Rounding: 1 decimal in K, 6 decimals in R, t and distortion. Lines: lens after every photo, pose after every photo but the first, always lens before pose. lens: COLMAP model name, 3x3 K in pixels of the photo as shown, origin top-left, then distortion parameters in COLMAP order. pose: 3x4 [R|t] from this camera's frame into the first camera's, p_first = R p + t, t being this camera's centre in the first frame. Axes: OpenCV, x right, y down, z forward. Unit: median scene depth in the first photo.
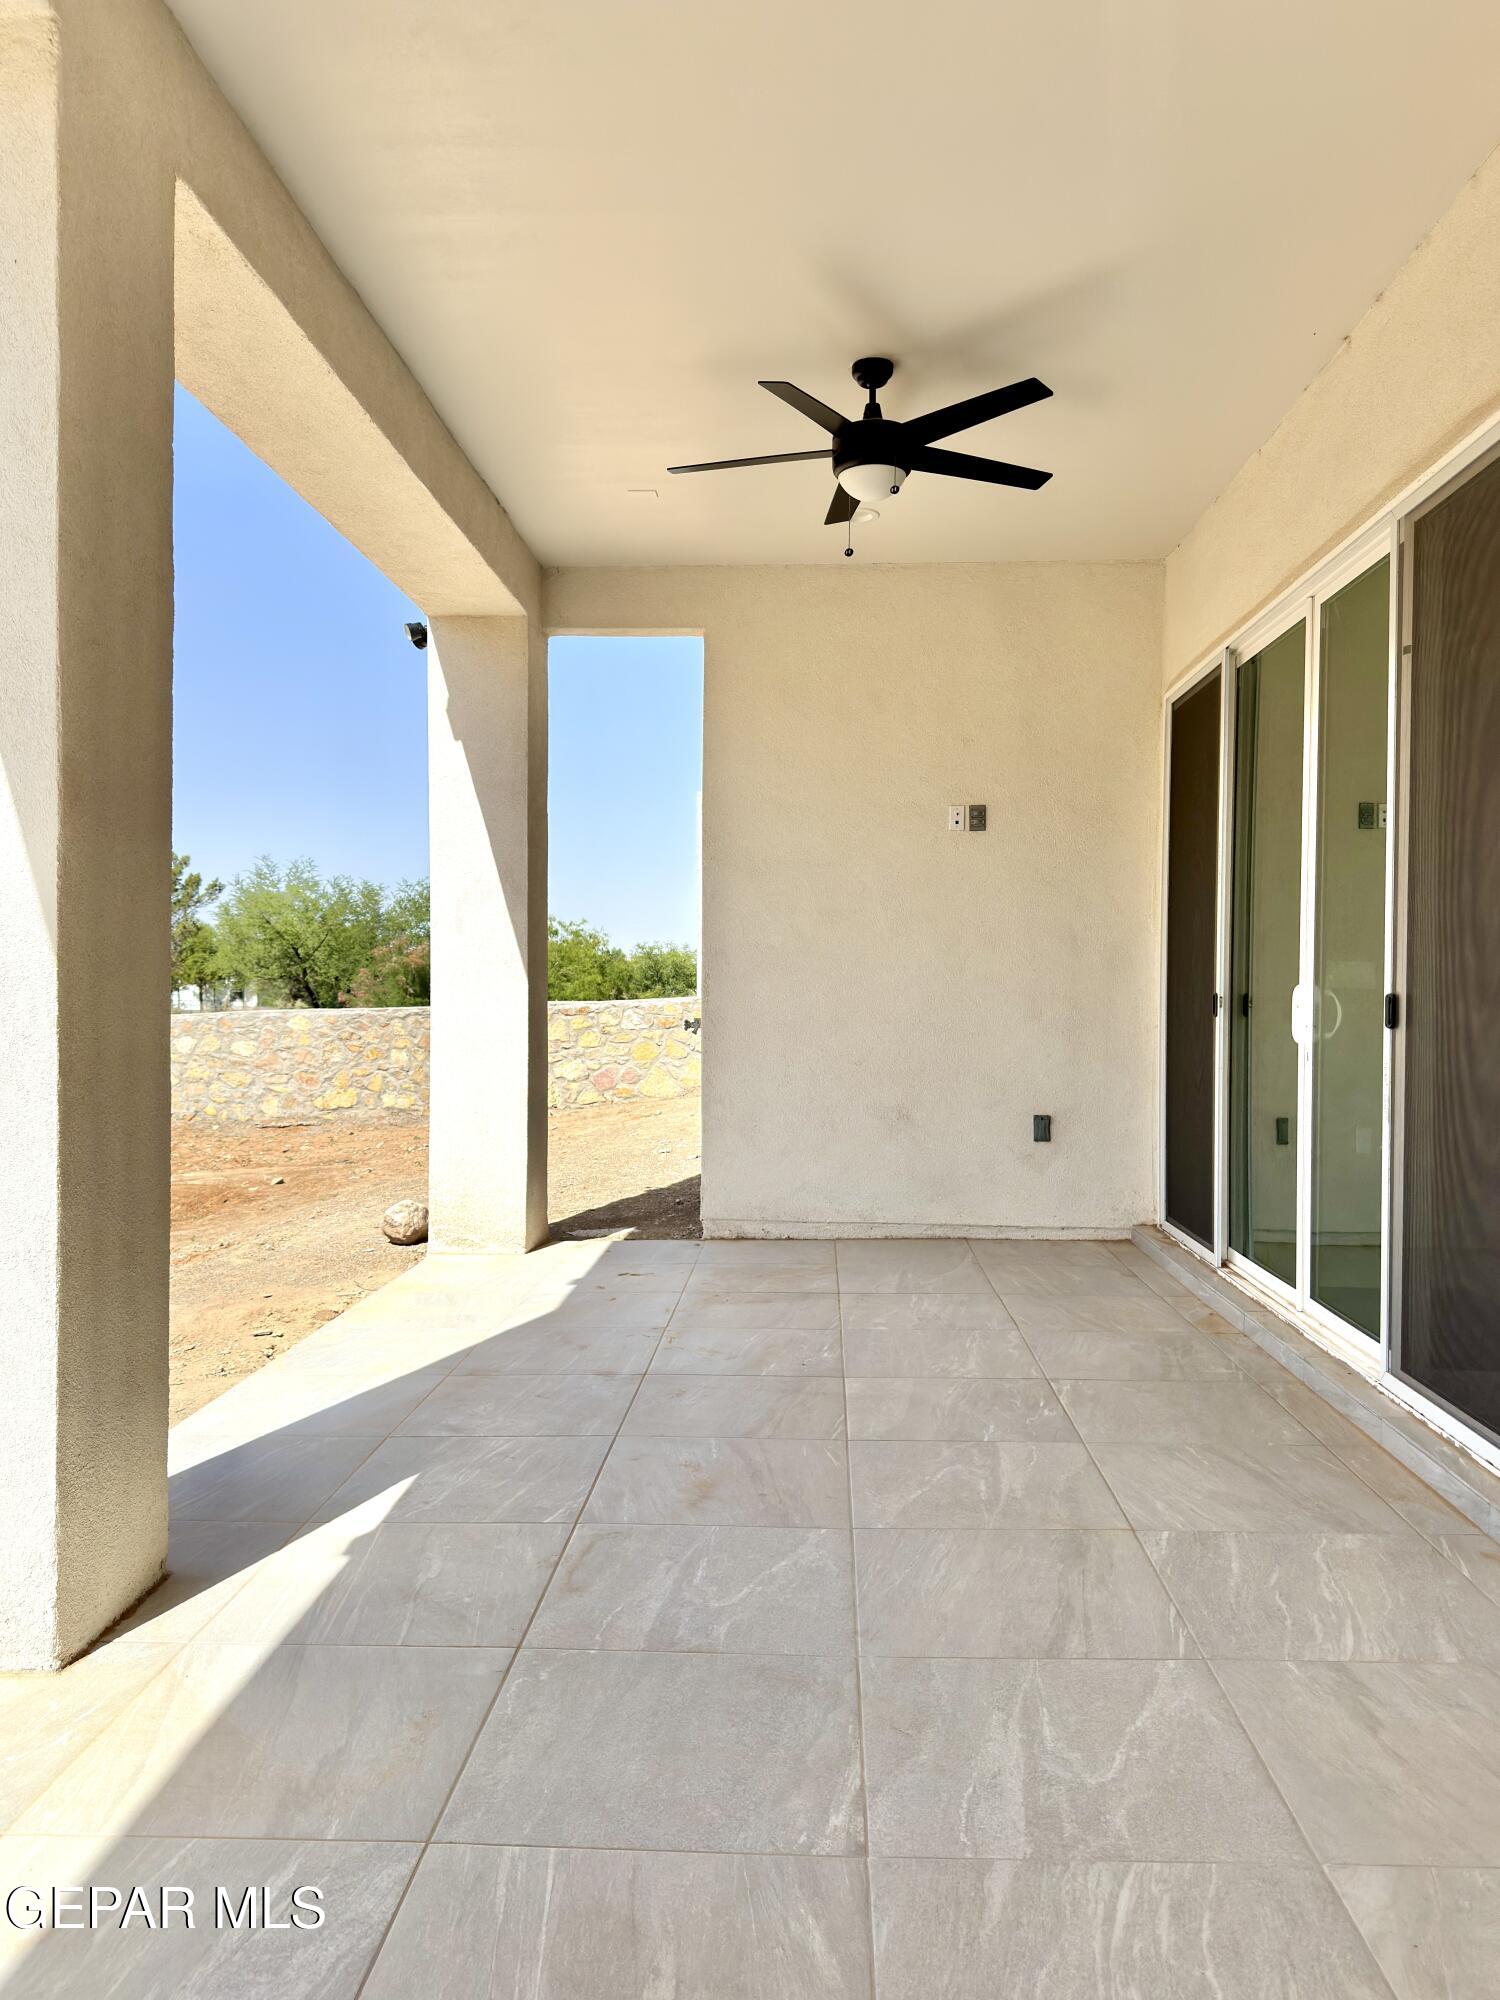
lens RADIAL K [[1460.4, 0, 750.0], [0, 1460.4, 1000.0], [0, 0, 1]] dist [0.000787, 0.000368]
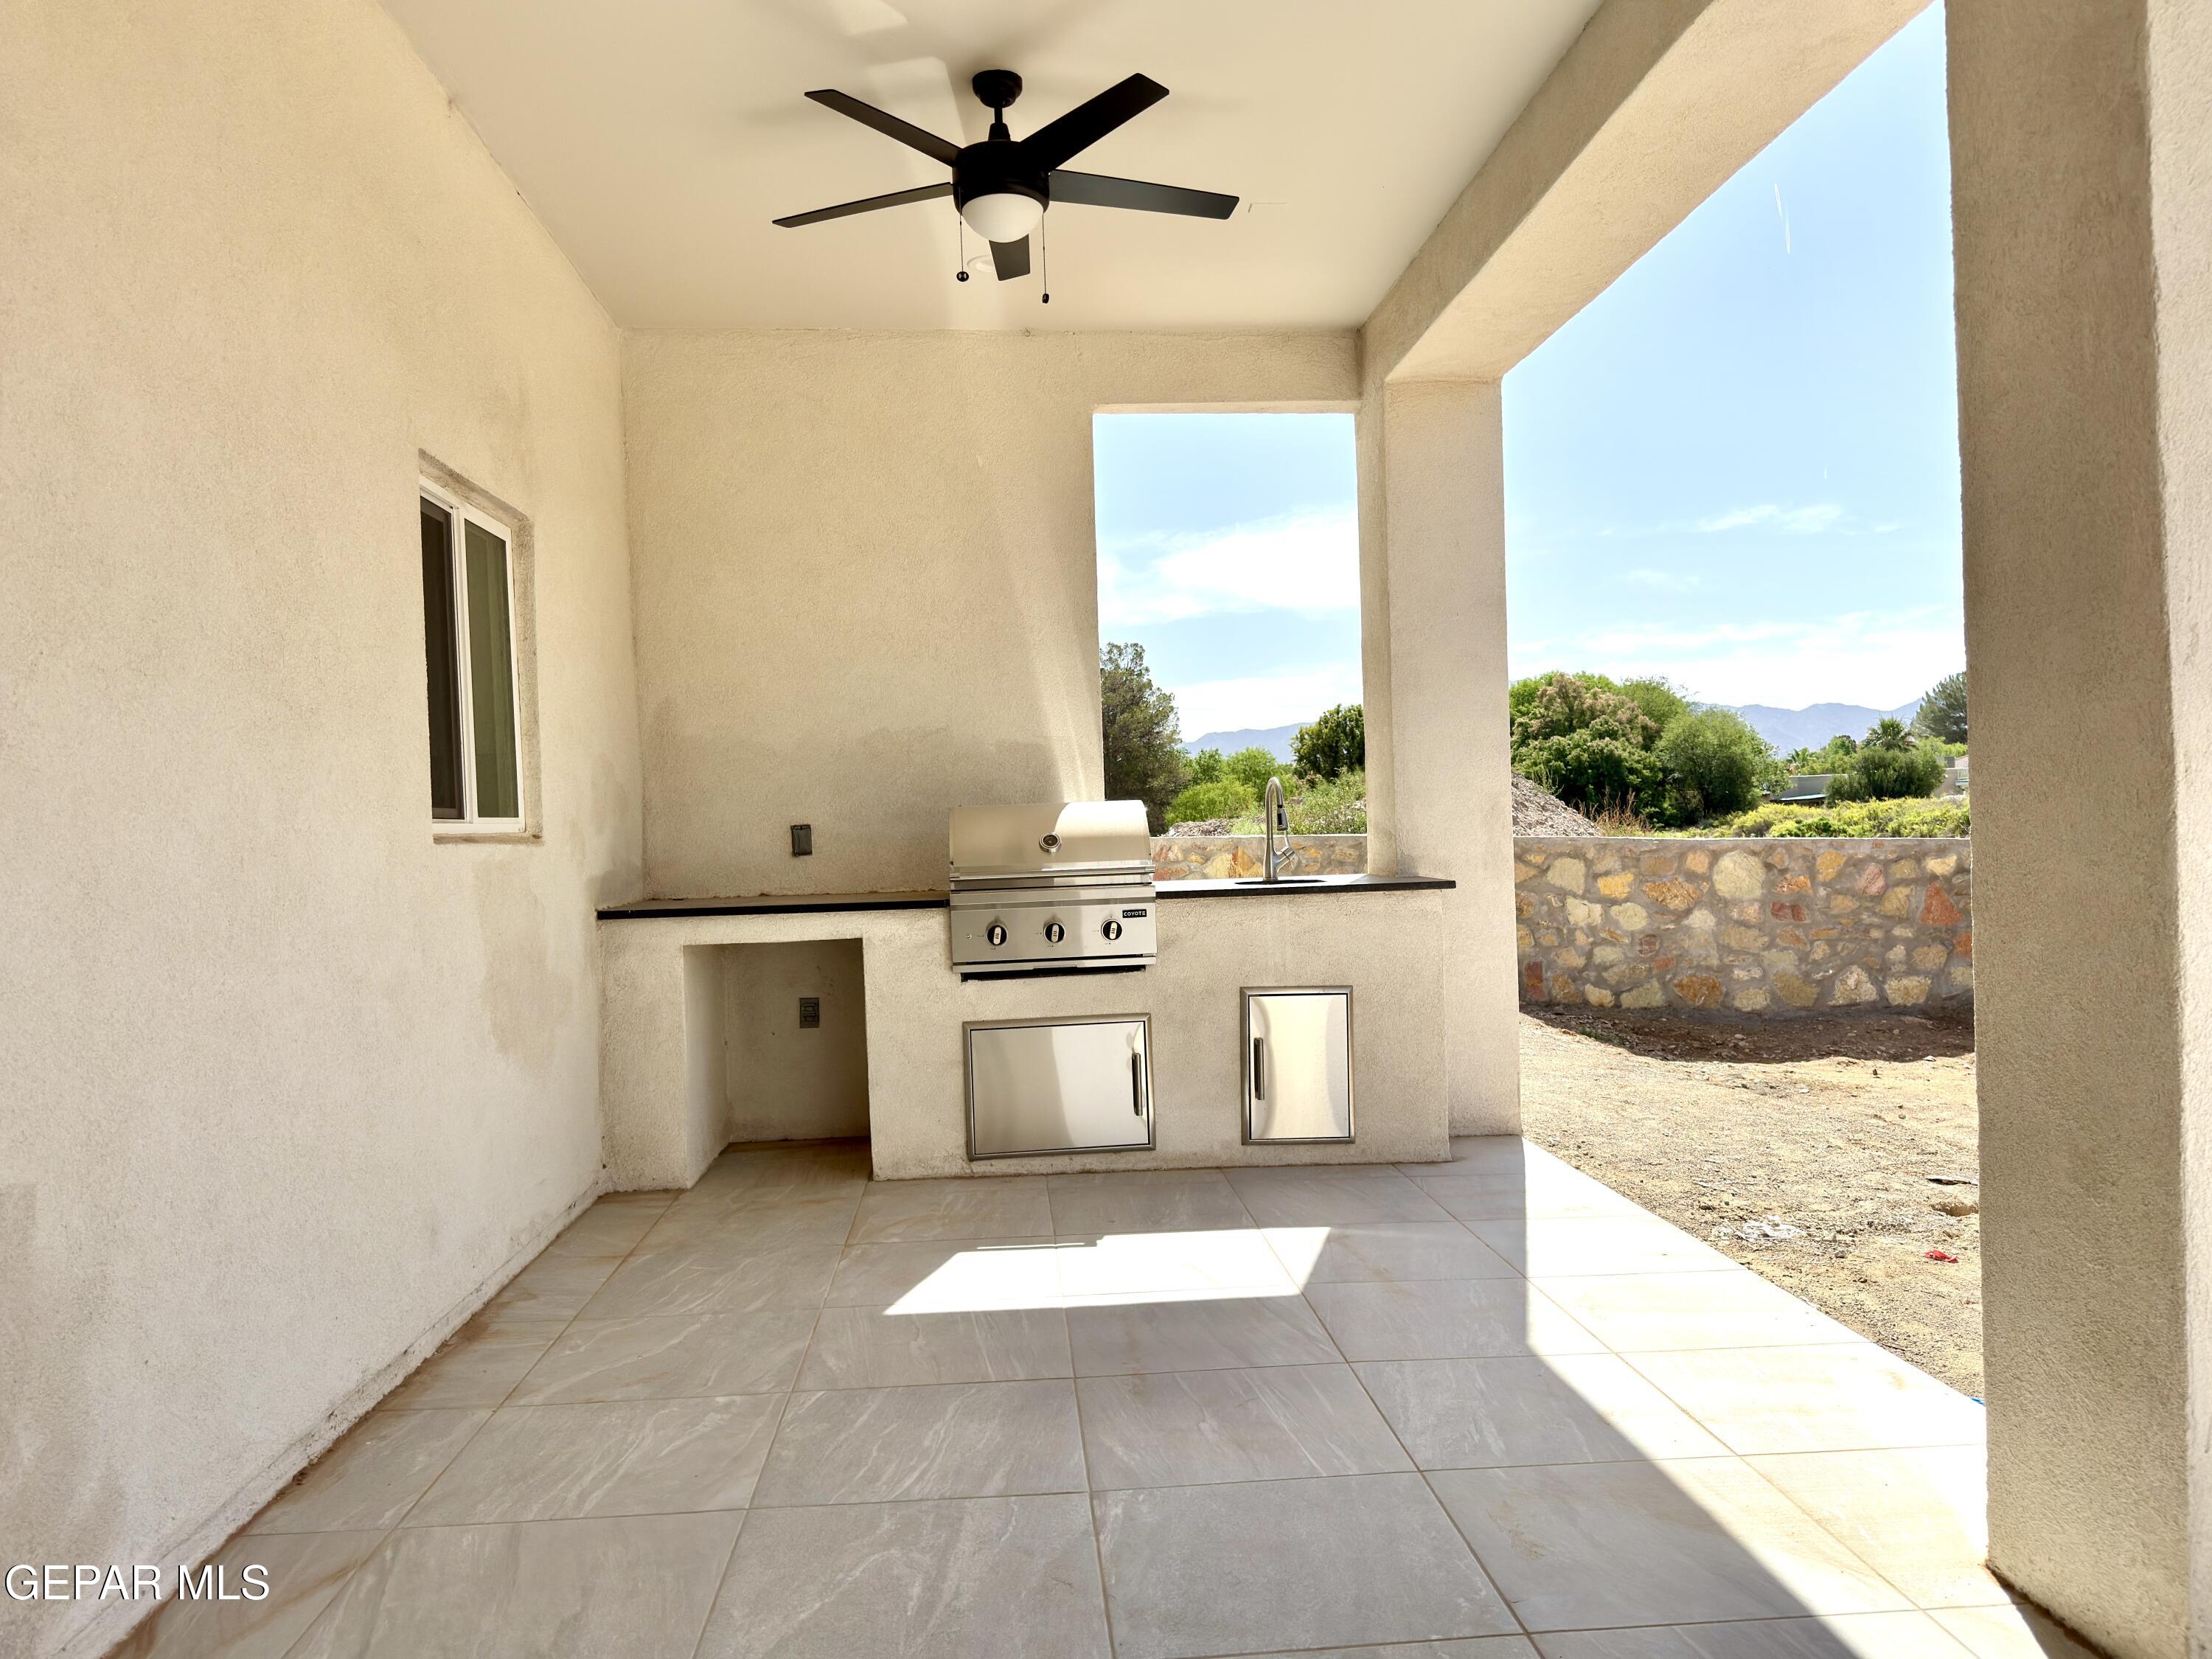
lens RADIAL K [[1615.2, 0, 1106.0], [0, 1615.2, 829.5], [0, 0, 1]] dist [0.000787, 0.000368]
pose [[-0.992367, 0.025187, -0.120721, 0.205205], [0.024507, 0.999674, 0.007112, -0.021306], [0.120861, 0.004100, -0.992661, 2.211804]]
